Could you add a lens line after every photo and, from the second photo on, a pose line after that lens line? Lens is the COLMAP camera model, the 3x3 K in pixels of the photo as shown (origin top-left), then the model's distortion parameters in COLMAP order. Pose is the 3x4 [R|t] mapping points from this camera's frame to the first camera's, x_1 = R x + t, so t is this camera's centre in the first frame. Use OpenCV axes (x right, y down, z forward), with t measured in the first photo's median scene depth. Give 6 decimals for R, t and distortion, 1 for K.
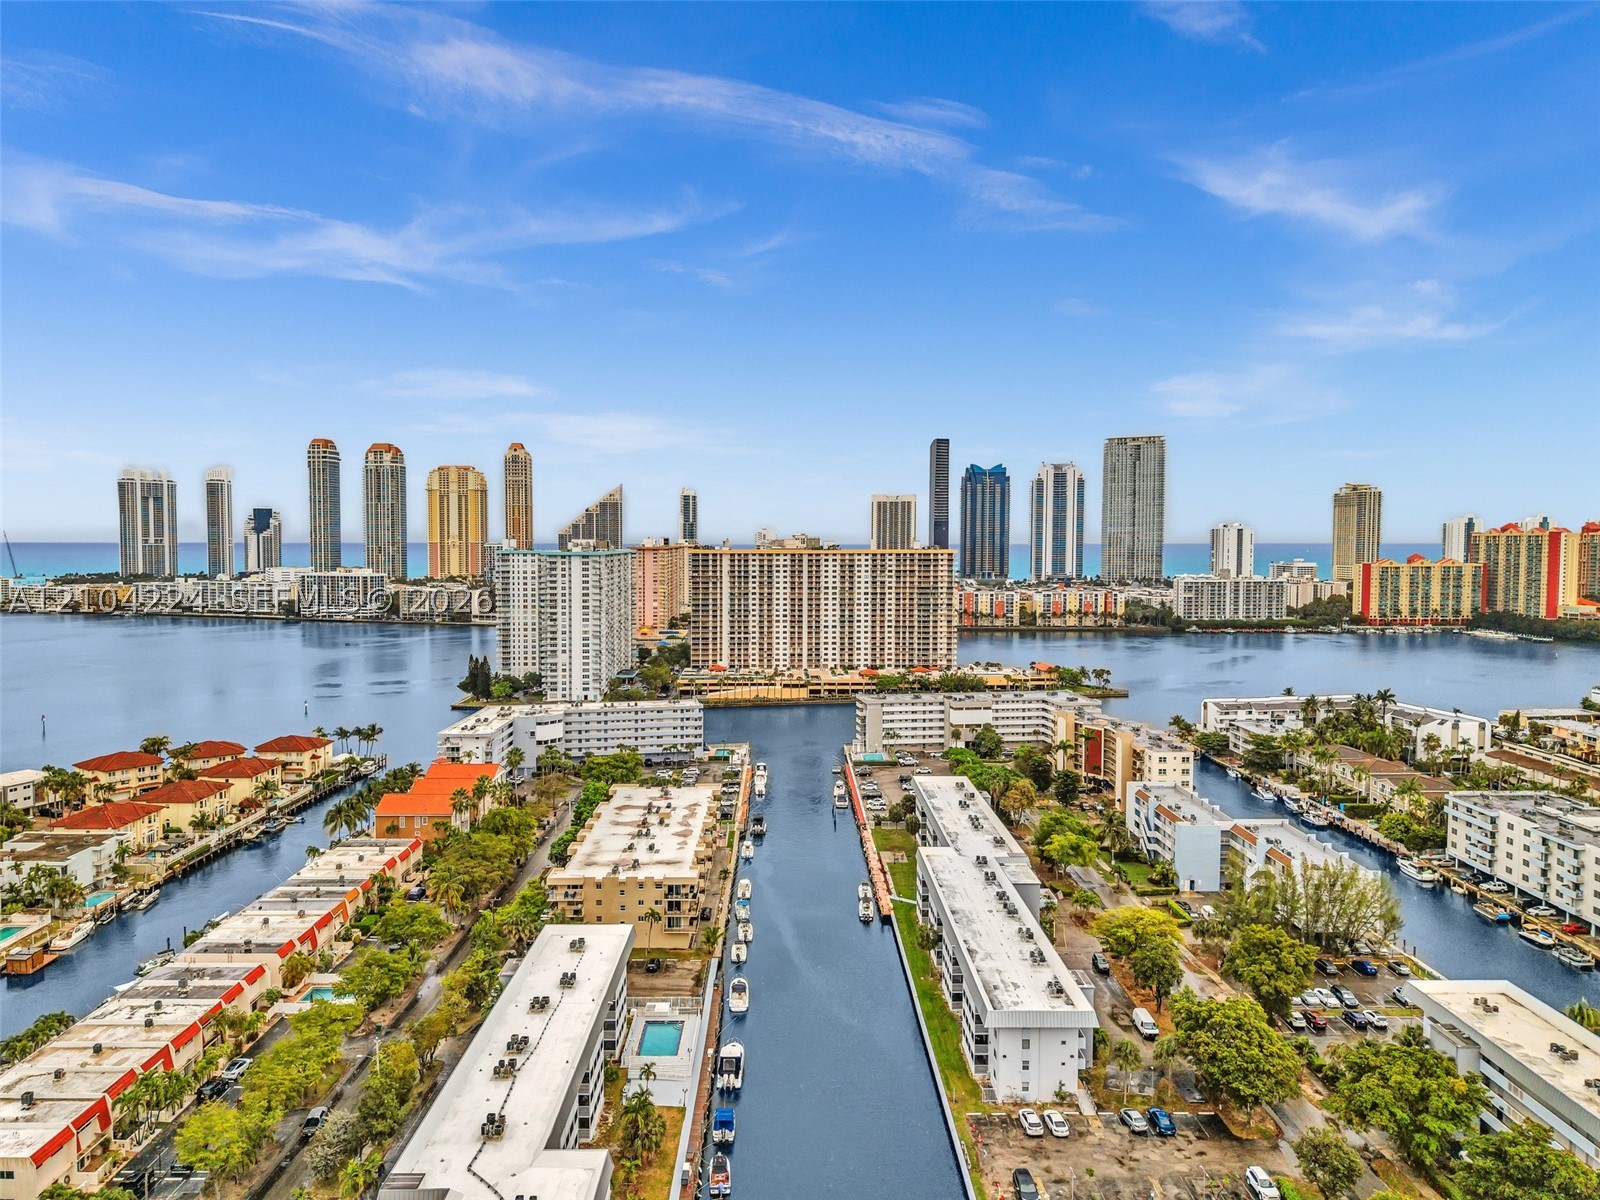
lens RADIAL K [[1077.7, 0, 800.0], [0, 1077.7, 600.0], [0, 0, 1]] dist [0.079592, -0.107966]
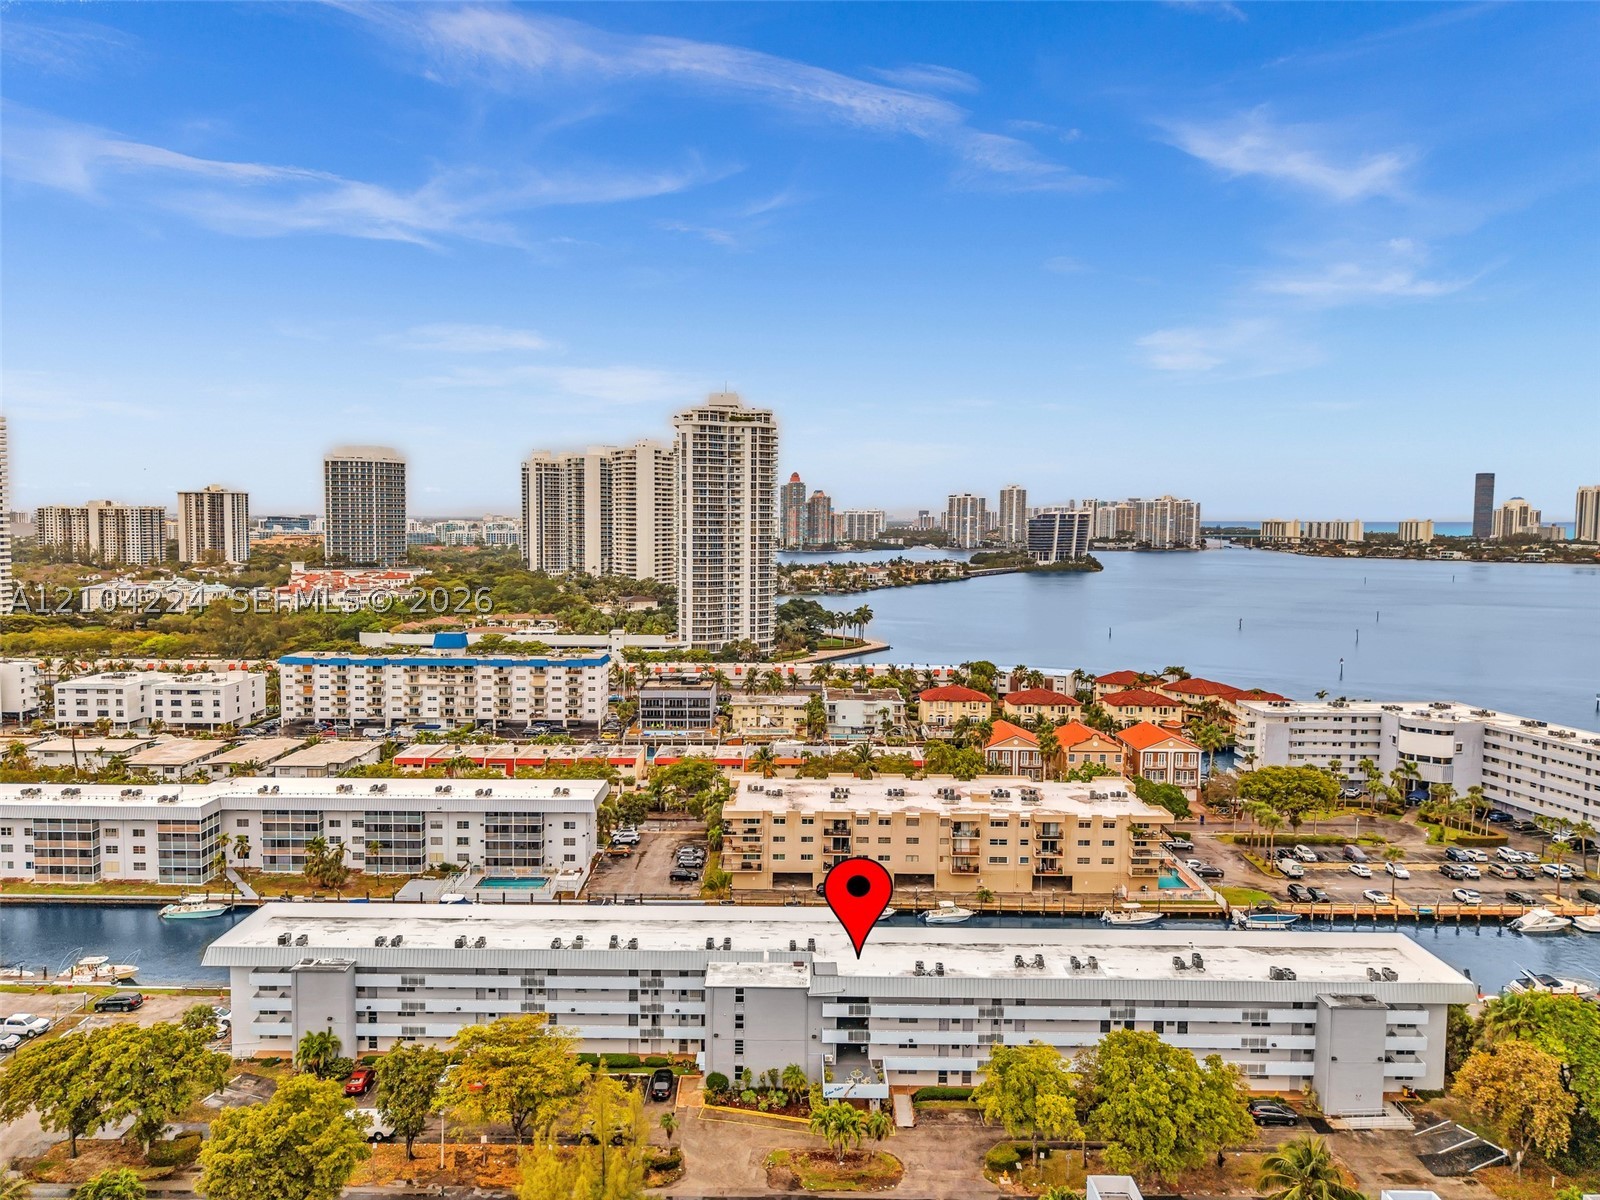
lens RADIAL K [[1092.0, 0, 776.5], [0, 1092.0, 591.1], [0, 0, 1]] dist [0.066284, -0.116405]
pose [[-0.023898, 0.062643, -0.997750, 0.326494], [-0.064605, 0.995852, 0.064071, 0.004604], [0.997625, 0.065991, -0.019752, 0.420145]]
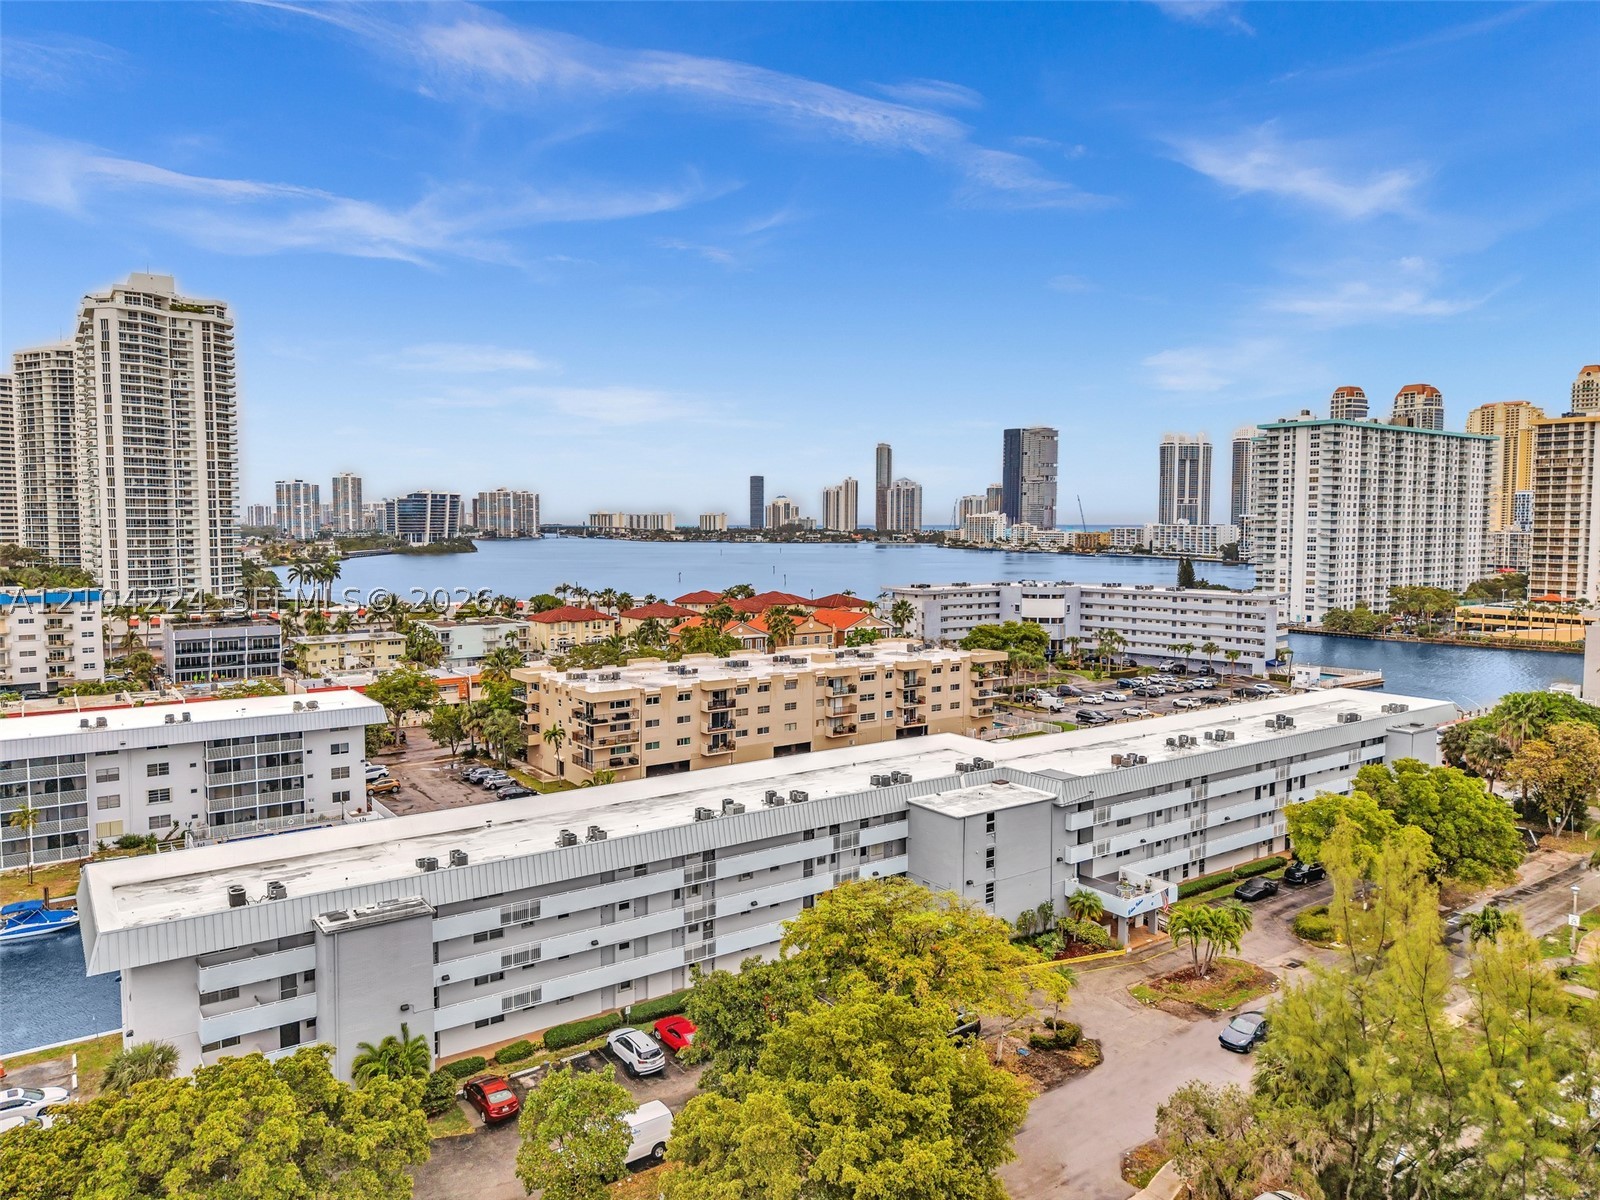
lens RADIAL K [[1077.7, 0, 800.0], [0, 1077.7, 600.0], [0, 0, 1]] dist [0.079592, -0.107966]
pose [[0.567619, 0.057397, -0.821288, 0.219708], [-0.047486, 0.998189, 0.036941, 0.066495], [0.821921, 0.018031, 0.569316, 0.286490]]
